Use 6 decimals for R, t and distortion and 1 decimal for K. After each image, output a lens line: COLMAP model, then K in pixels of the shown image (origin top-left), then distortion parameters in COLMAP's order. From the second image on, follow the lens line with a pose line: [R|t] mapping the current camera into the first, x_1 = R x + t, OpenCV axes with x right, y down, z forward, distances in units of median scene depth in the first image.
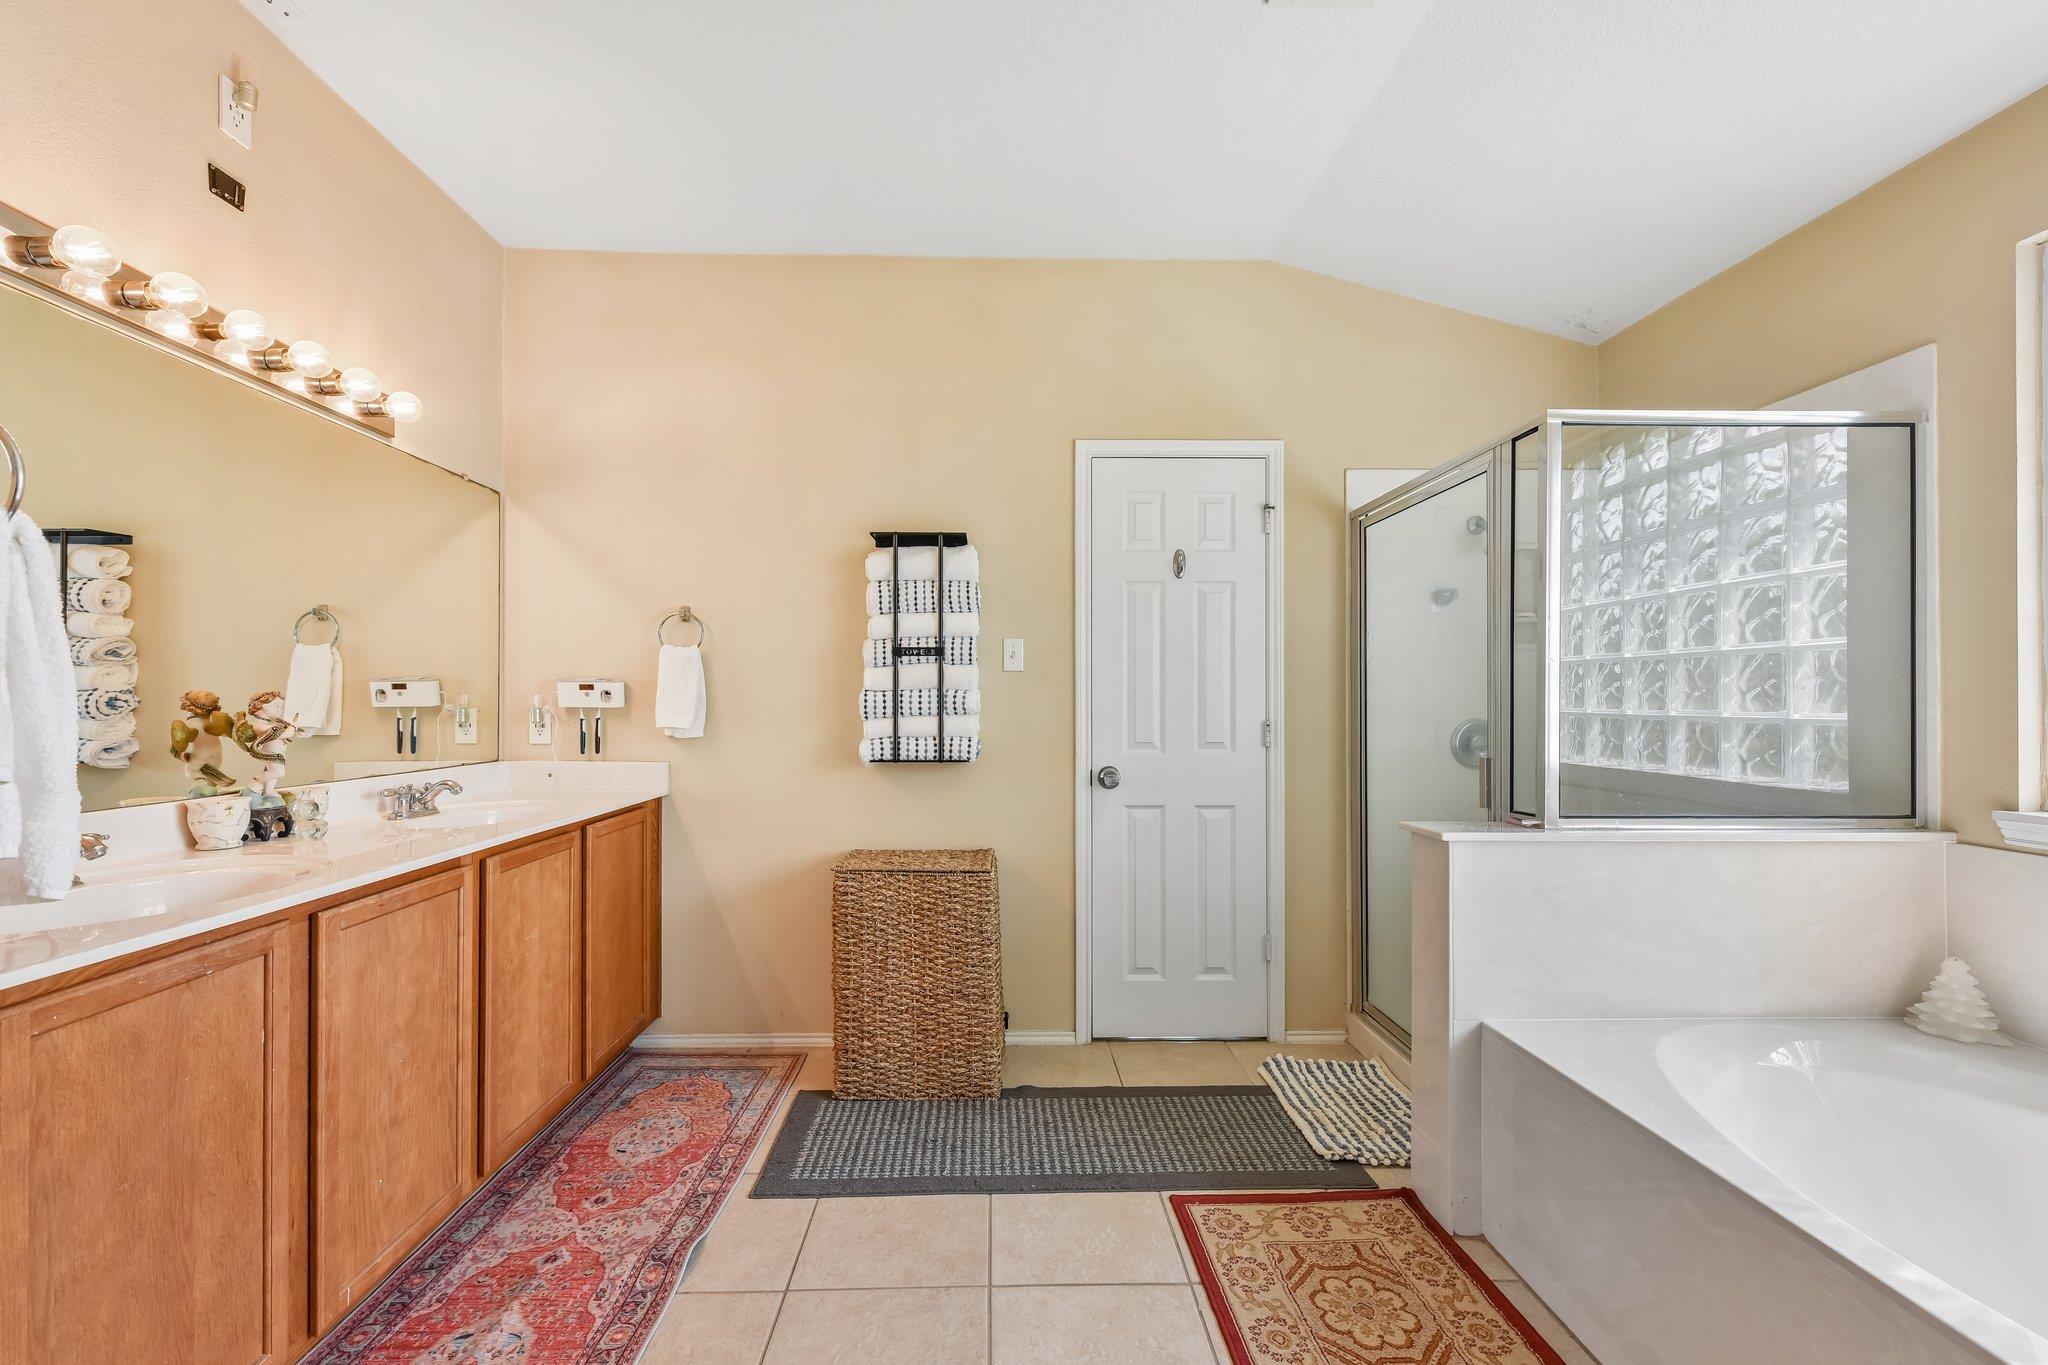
lens RADIAL K [[863.4, 0, 1024.0], [0, 863.4, 682.5], [0, 0, 1]] dist [0.001524, 0.000297]
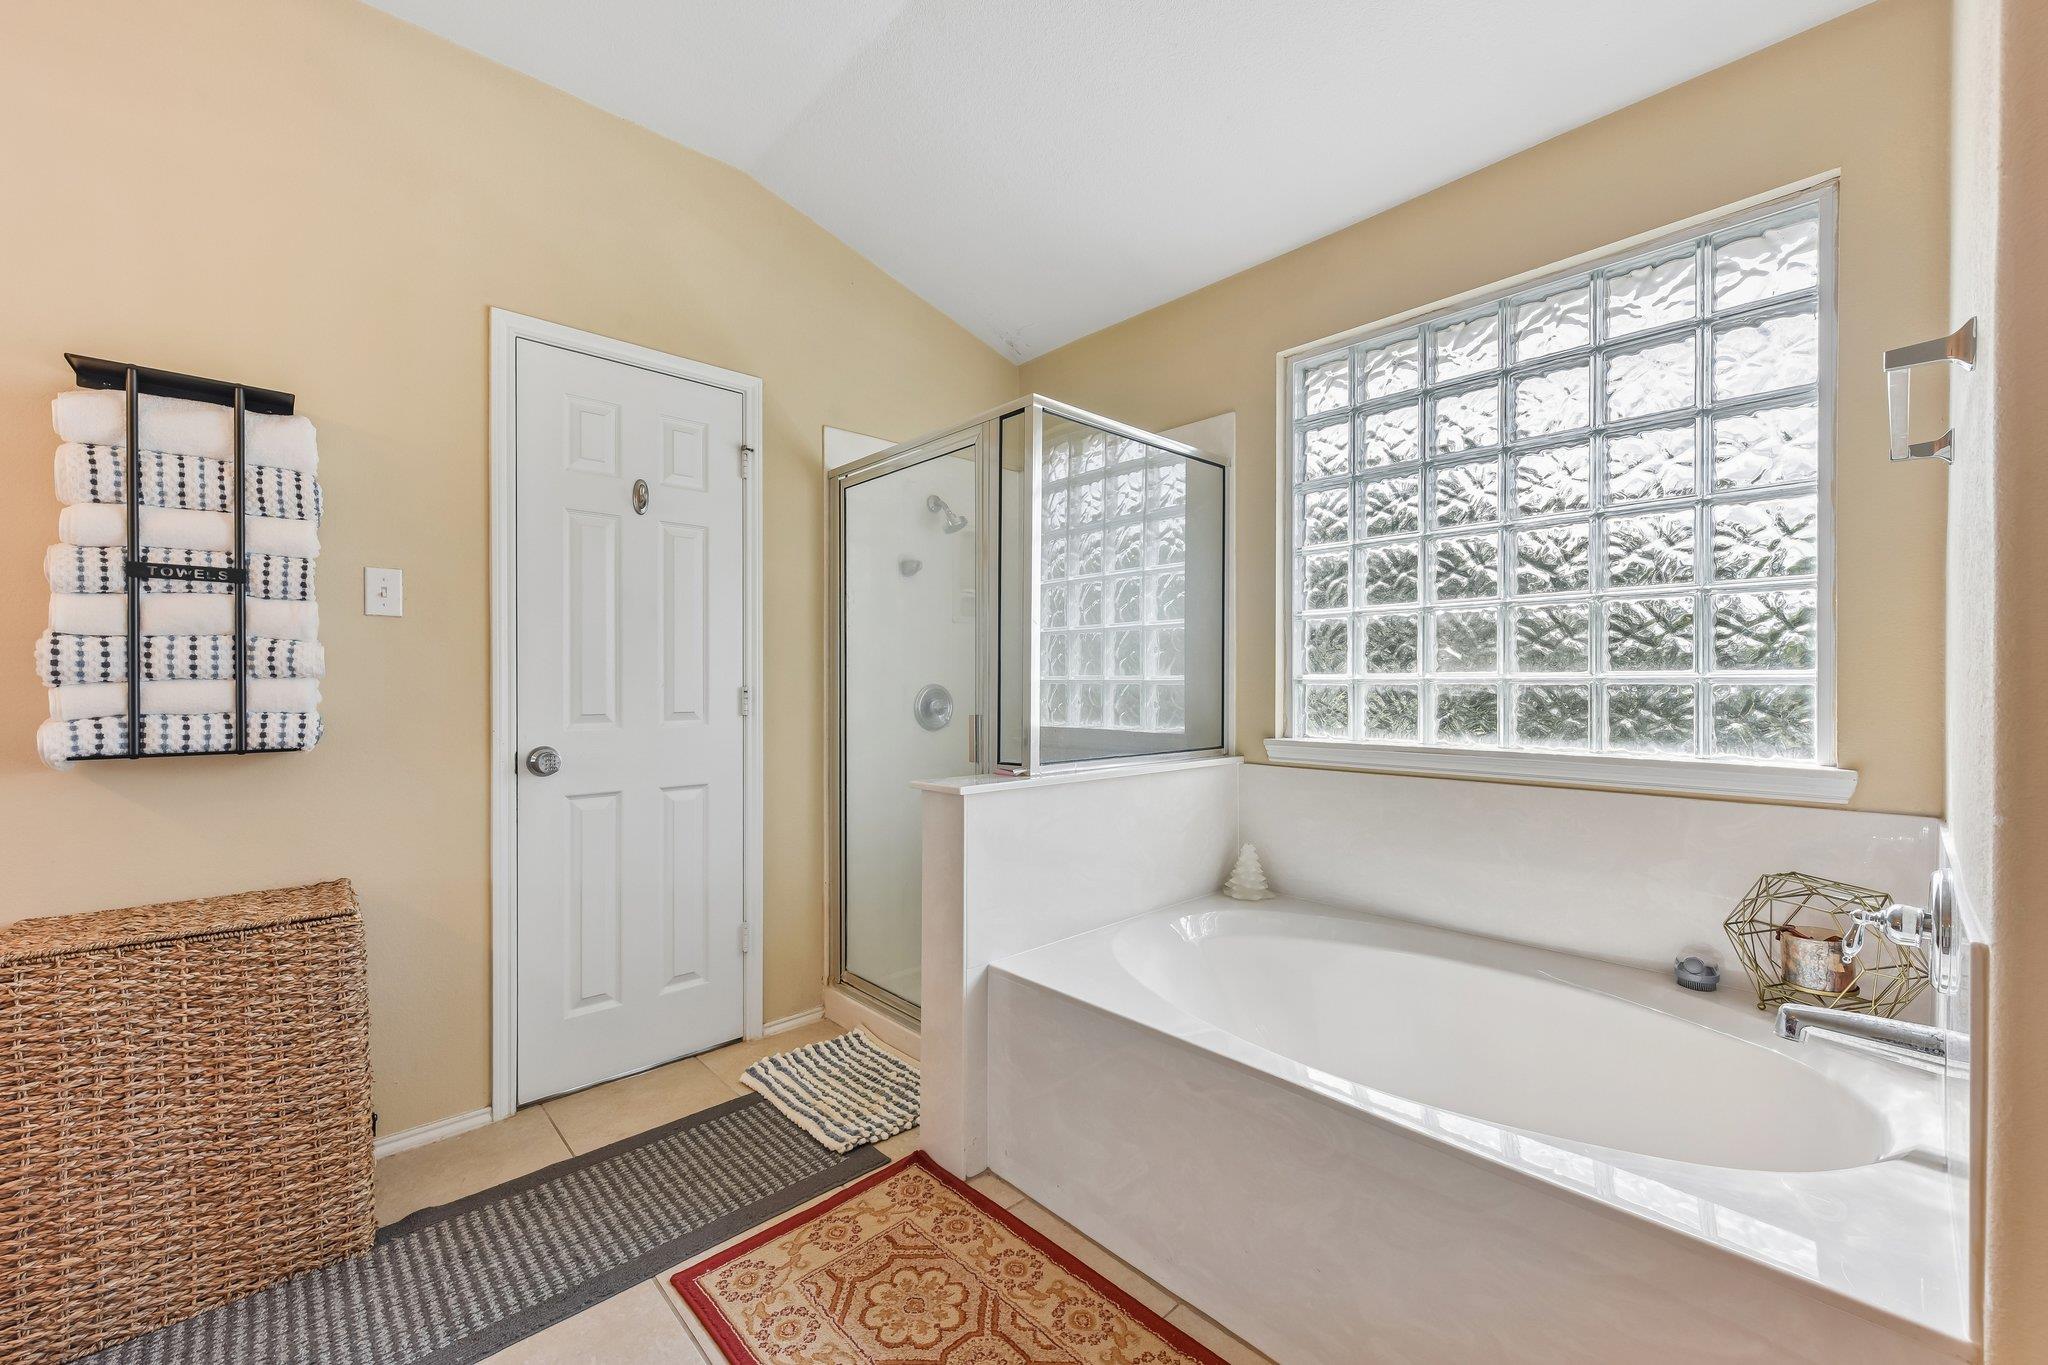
lens RADIAL K [[804.4, 0, 1024.8], [0, 804.4, 685.7], [0, 0, 1]] dist [-0.001362, -0.000176]
pose [[0.744759, -0.002579, 0.667328, -0.066899], [-0.006166, 0.999923, 0.010746, 0.036340], [-0.667305, -0.012118, 0.744686, 0.205304]]
